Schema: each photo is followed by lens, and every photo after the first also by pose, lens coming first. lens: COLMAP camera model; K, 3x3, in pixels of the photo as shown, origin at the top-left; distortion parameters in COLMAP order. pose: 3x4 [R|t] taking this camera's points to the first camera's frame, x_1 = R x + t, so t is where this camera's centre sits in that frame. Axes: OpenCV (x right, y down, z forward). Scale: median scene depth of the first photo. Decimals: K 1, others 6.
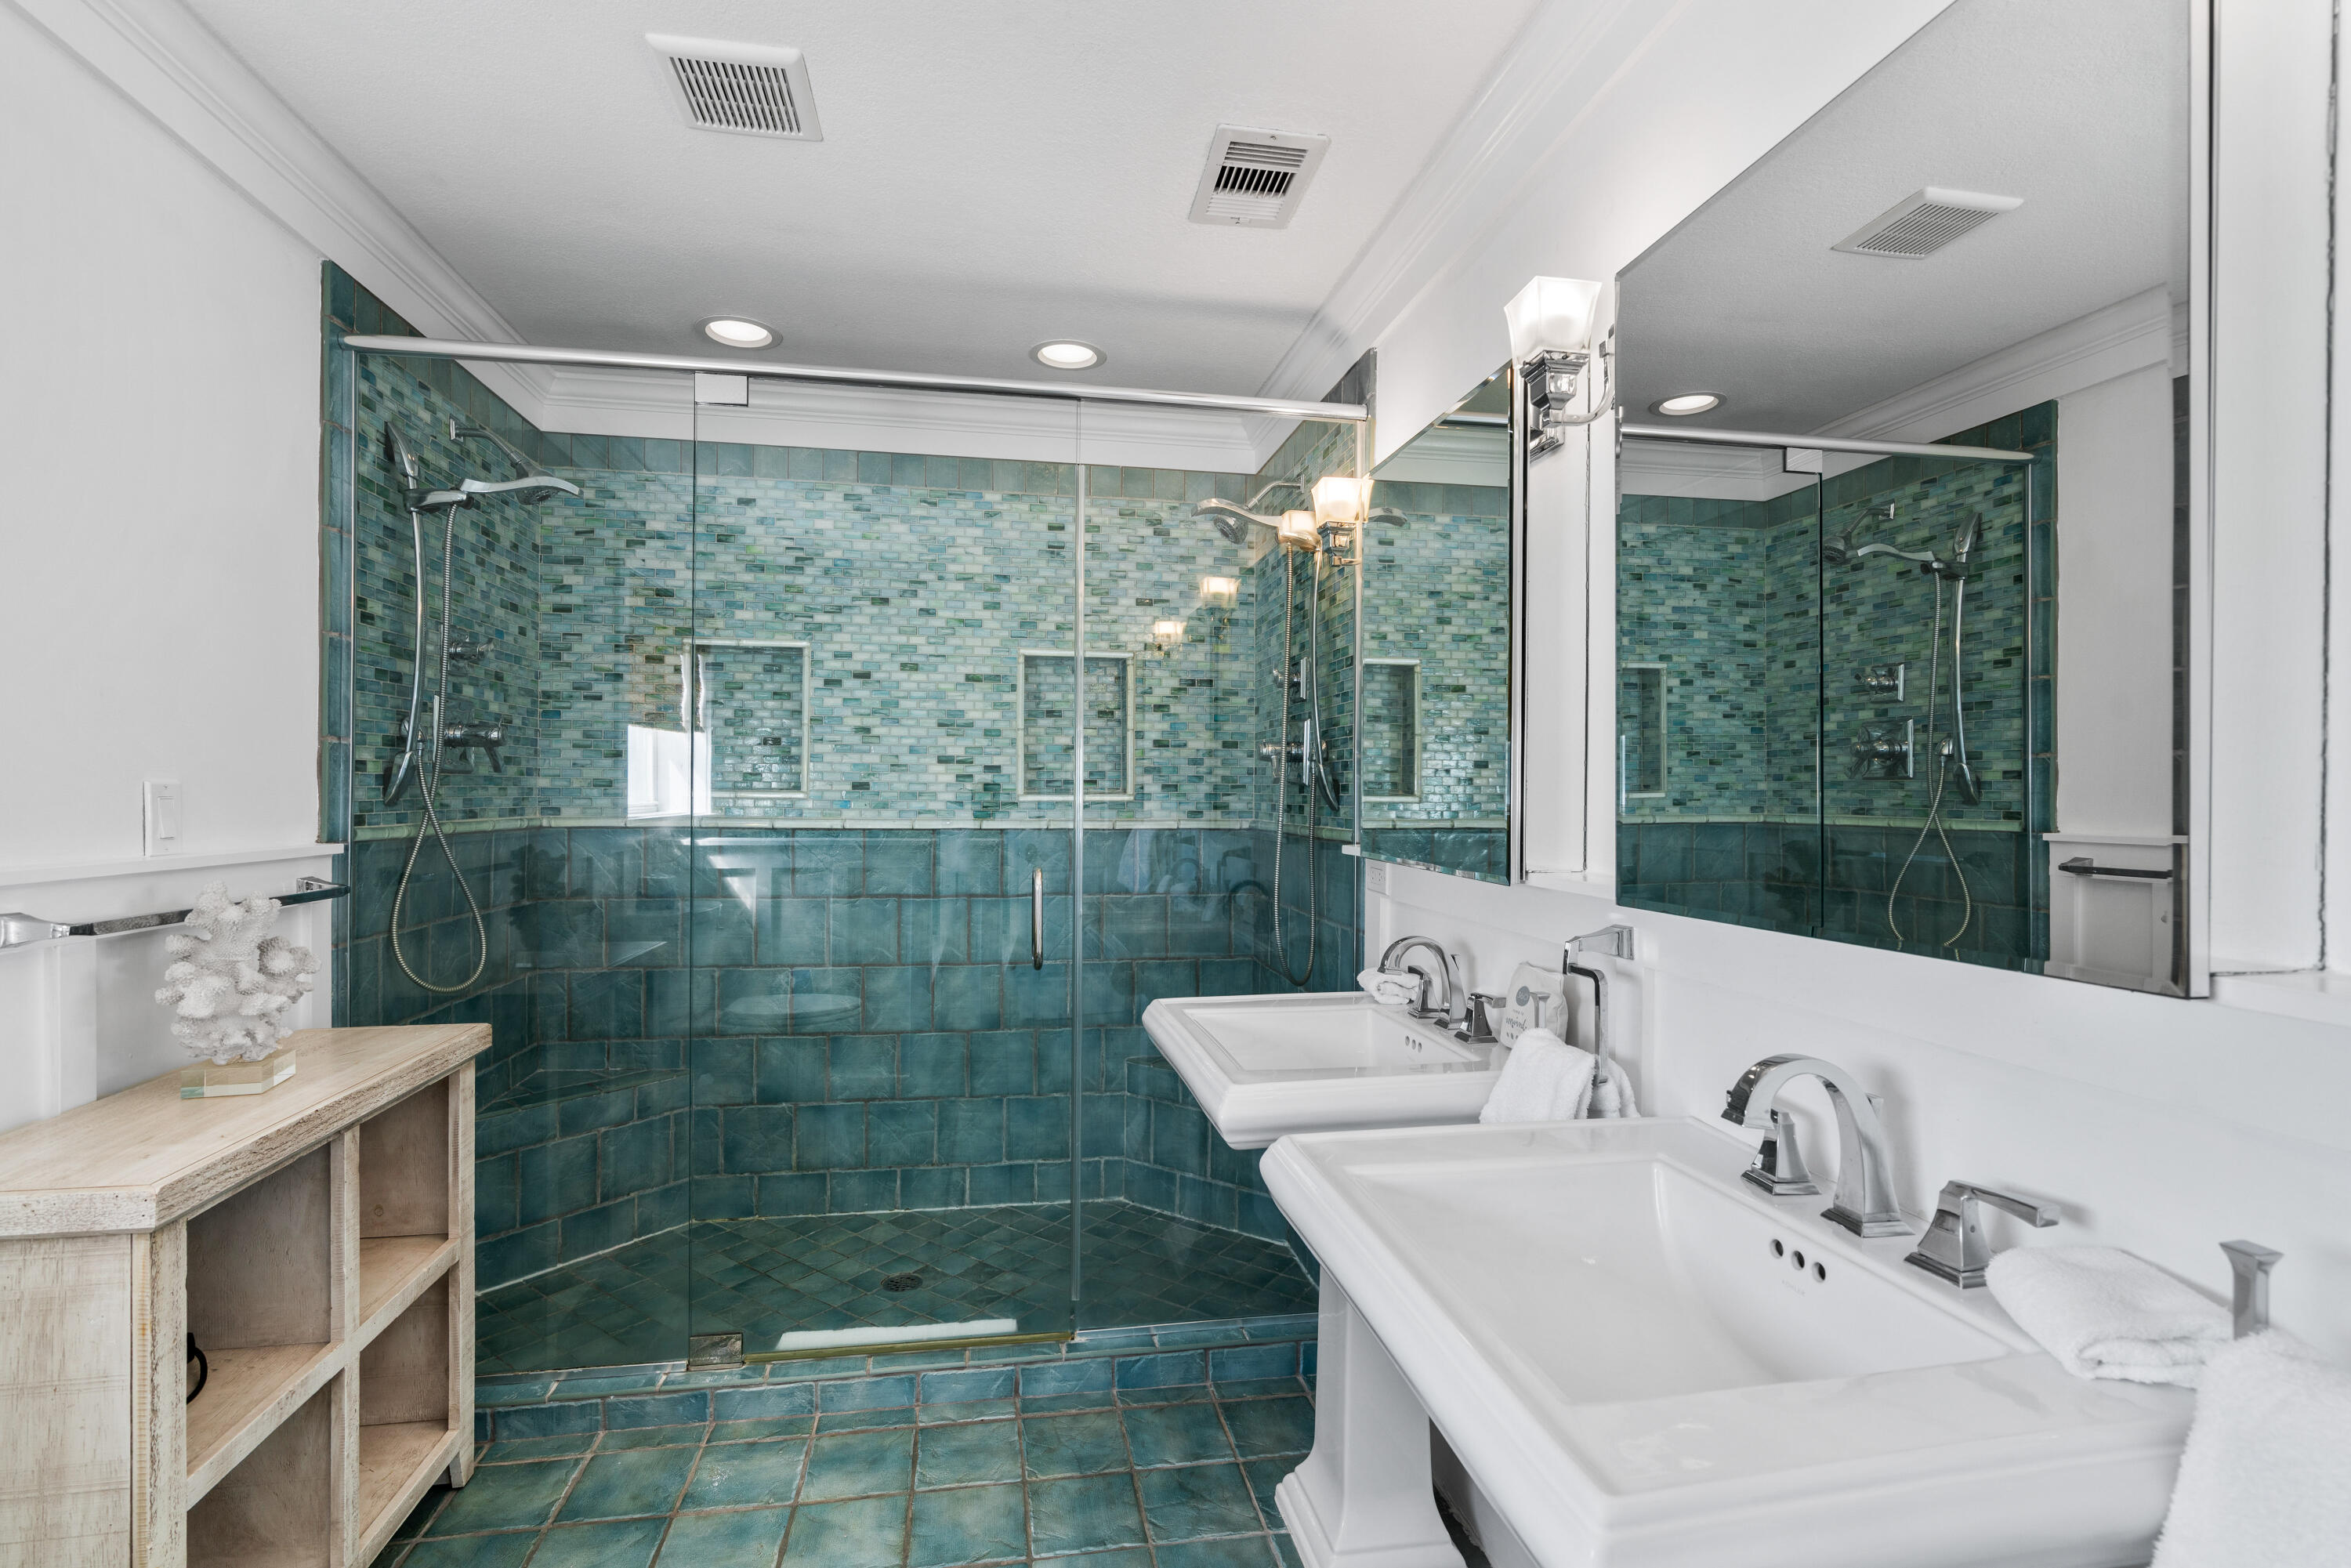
lens RADIAL K [[1071.9, 0, 1162.7], [0, 1071.9, 783.4], [0, 0, 1]] dist [-0.006286, 0.000694]
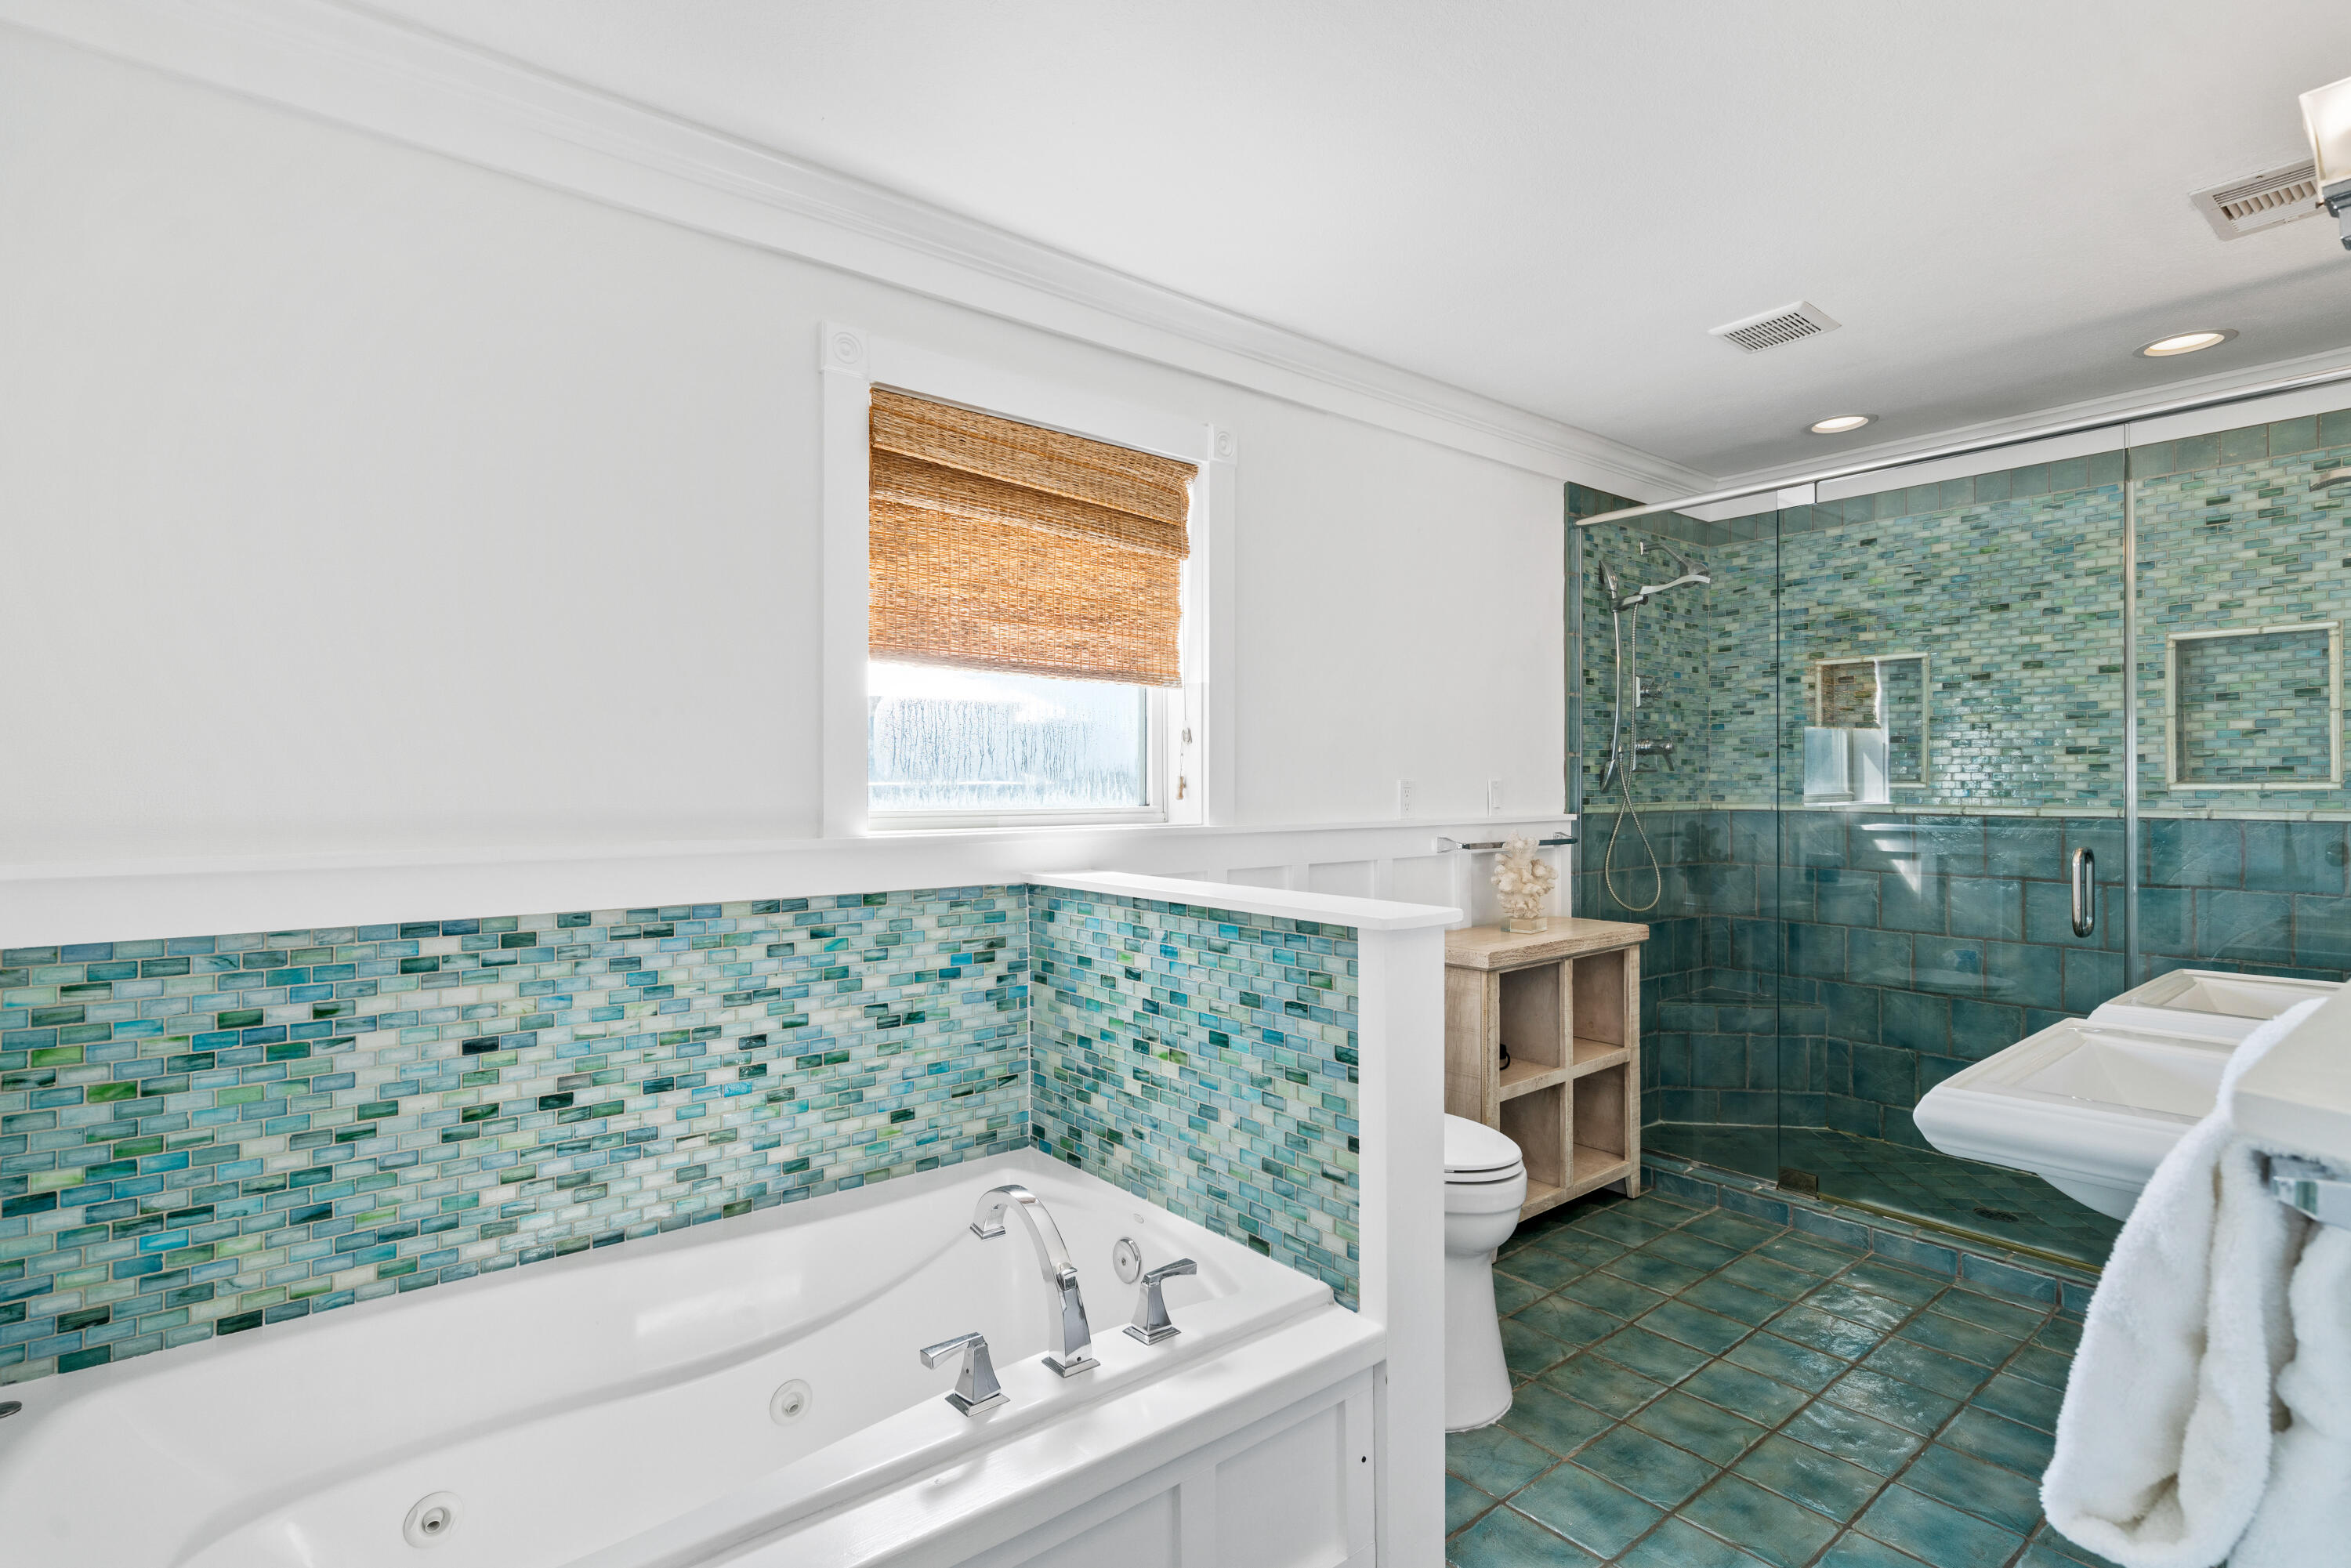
lens RADIAL K [[1142.2, 0, 1163.2], [0, 1142.2, 821.6], [0, 0, 1]] dist [0.000096, 0.000219]
pose [[0.494240, 0.022531, -0.869034, 0.344709], [0.012655, 0.999372, 0.033108, -0.001163], [0.869233, -0.027361, 0.493644, -0.335545]]
